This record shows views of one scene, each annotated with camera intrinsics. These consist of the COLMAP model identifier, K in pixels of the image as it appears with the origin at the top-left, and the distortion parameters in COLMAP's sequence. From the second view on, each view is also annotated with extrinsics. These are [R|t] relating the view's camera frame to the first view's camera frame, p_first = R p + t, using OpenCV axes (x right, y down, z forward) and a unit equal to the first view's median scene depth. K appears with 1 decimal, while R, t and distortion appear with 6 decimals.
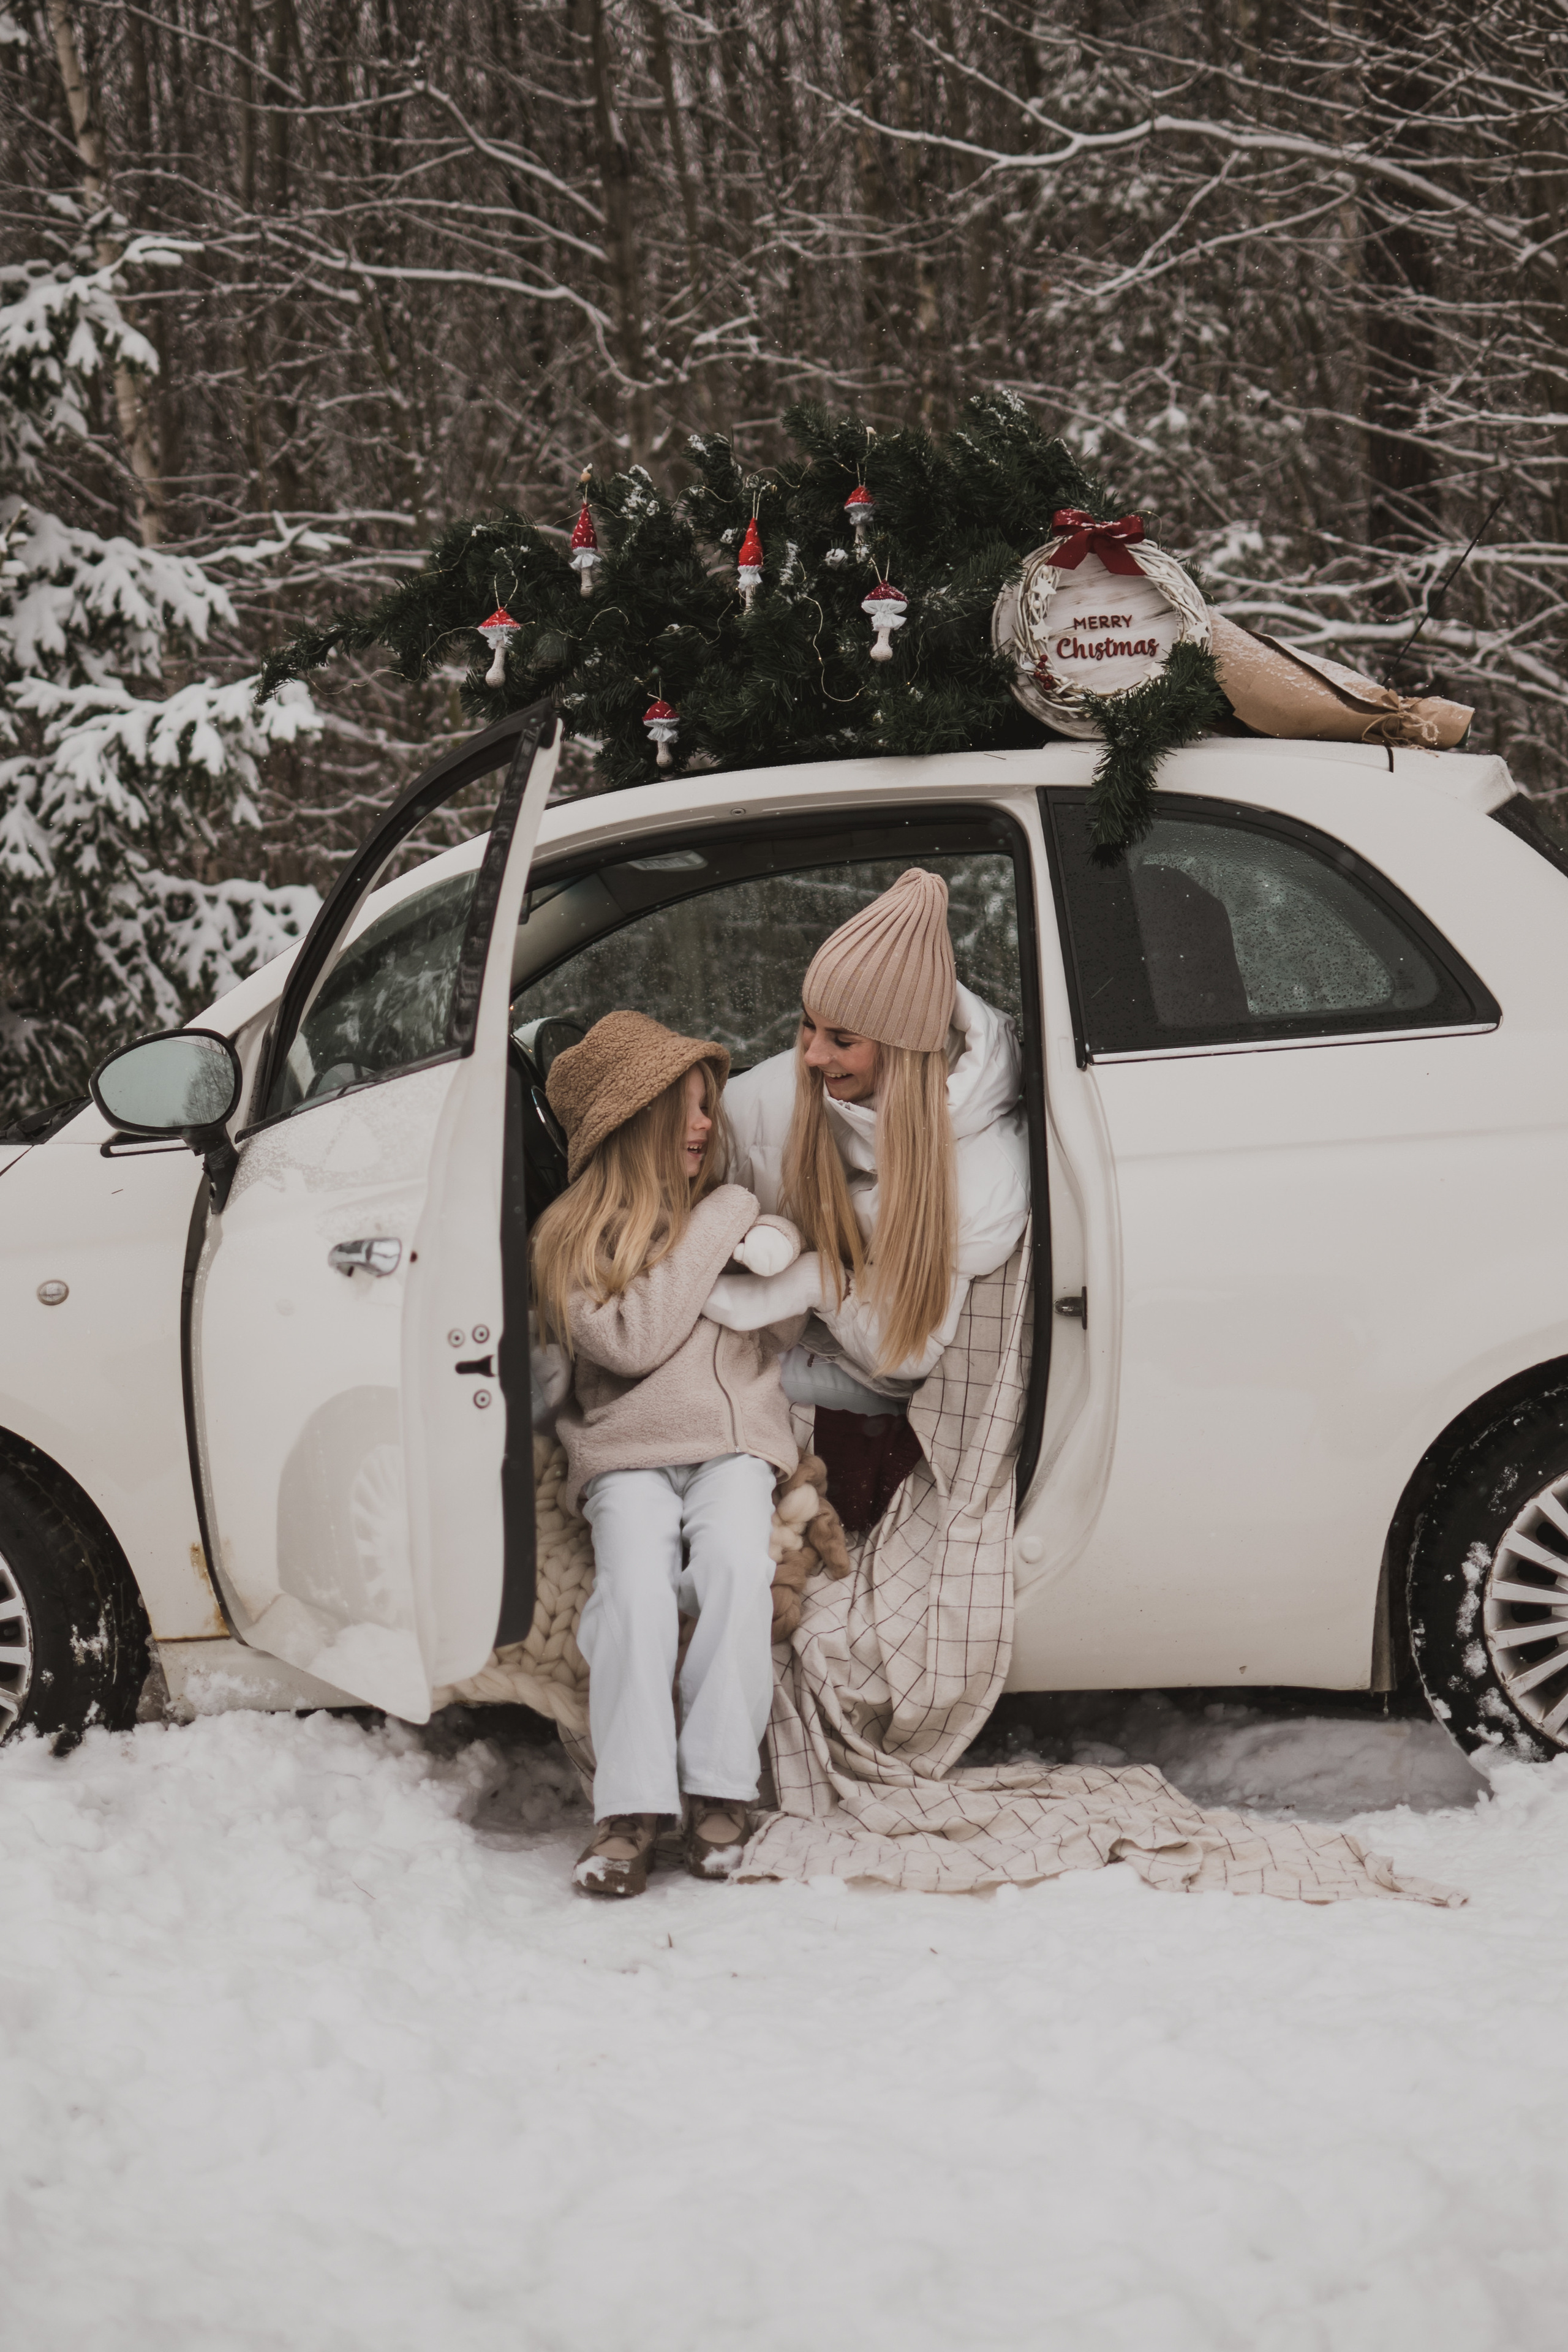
lens RADIAL K [[3653.8, 0, 783.1], [0, 3653.8, 1171.6], [0, 0, 1]] dist [-0.164872, 0.000000]
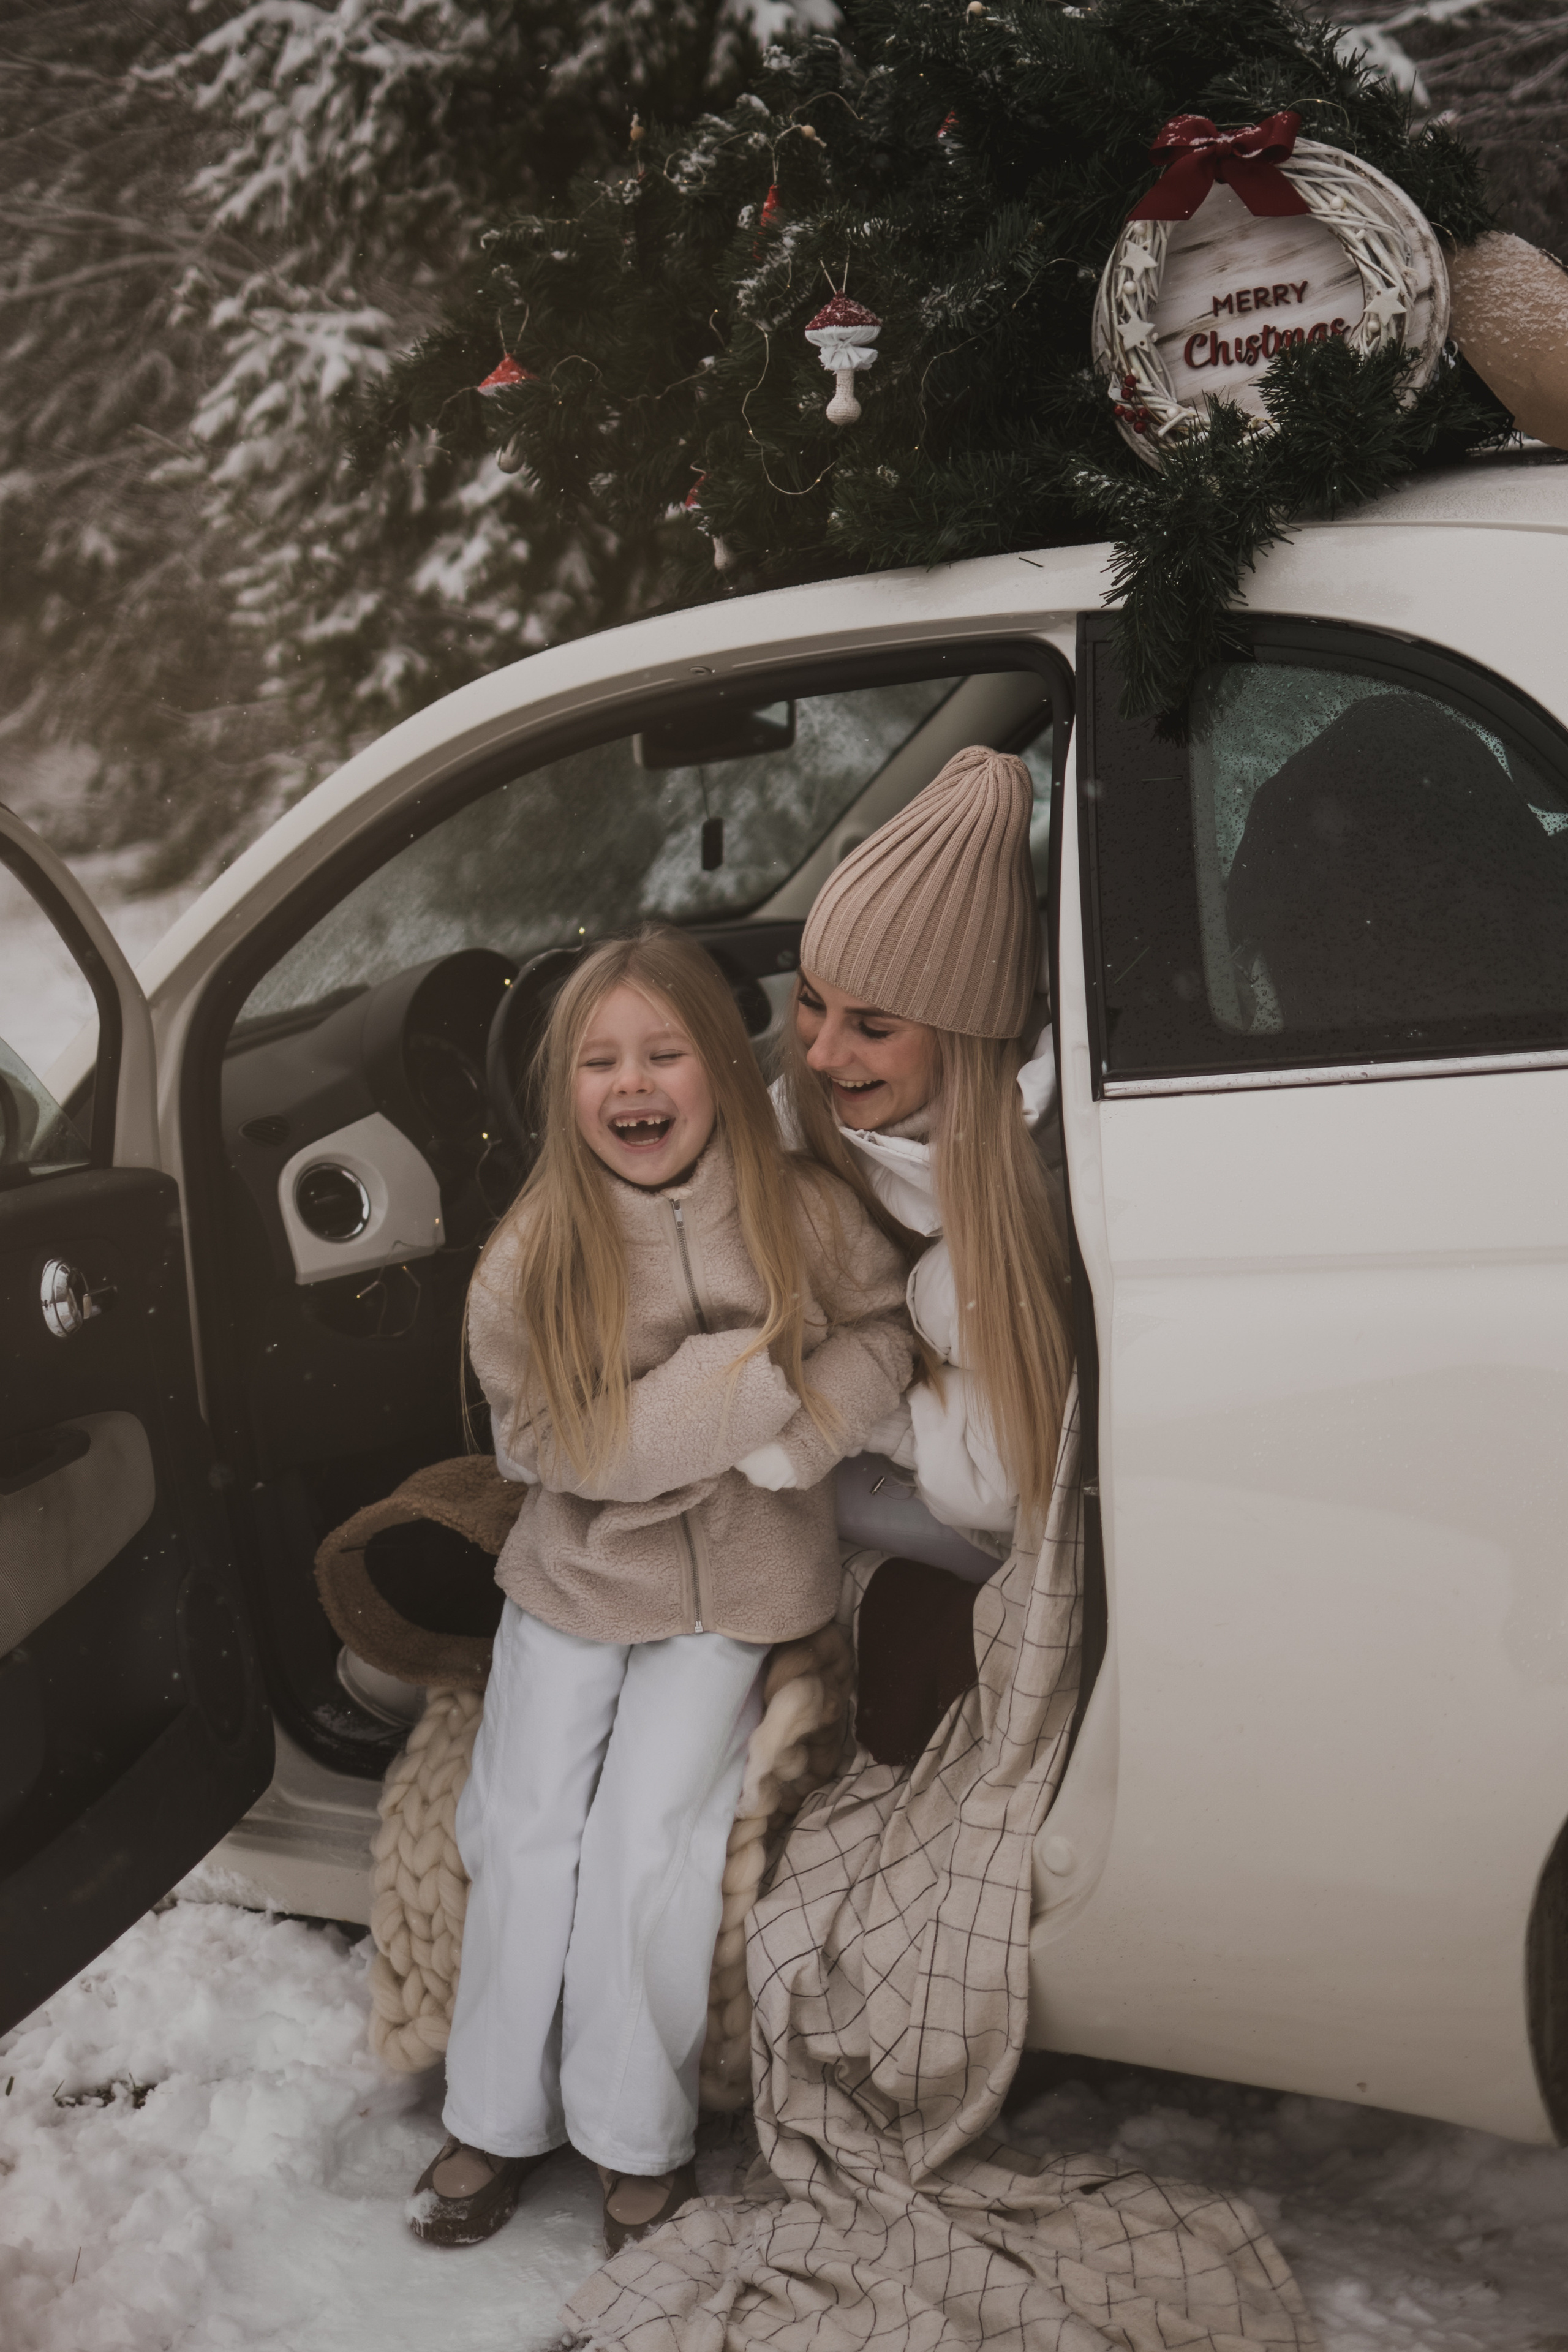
lens RADIAL K [[3653.8, 0, 784.8], [0, 3653.8, 1178.0], [0, 0, 1]] dist [-0.164872, 0.000000]
pose [[0.845223, 0.022332, -0.533947, 0.350560], [0.074512, 0.984443, 0.159124, -0.112456], [0.529194, -0.174281, 0.830410, 0.457214]]
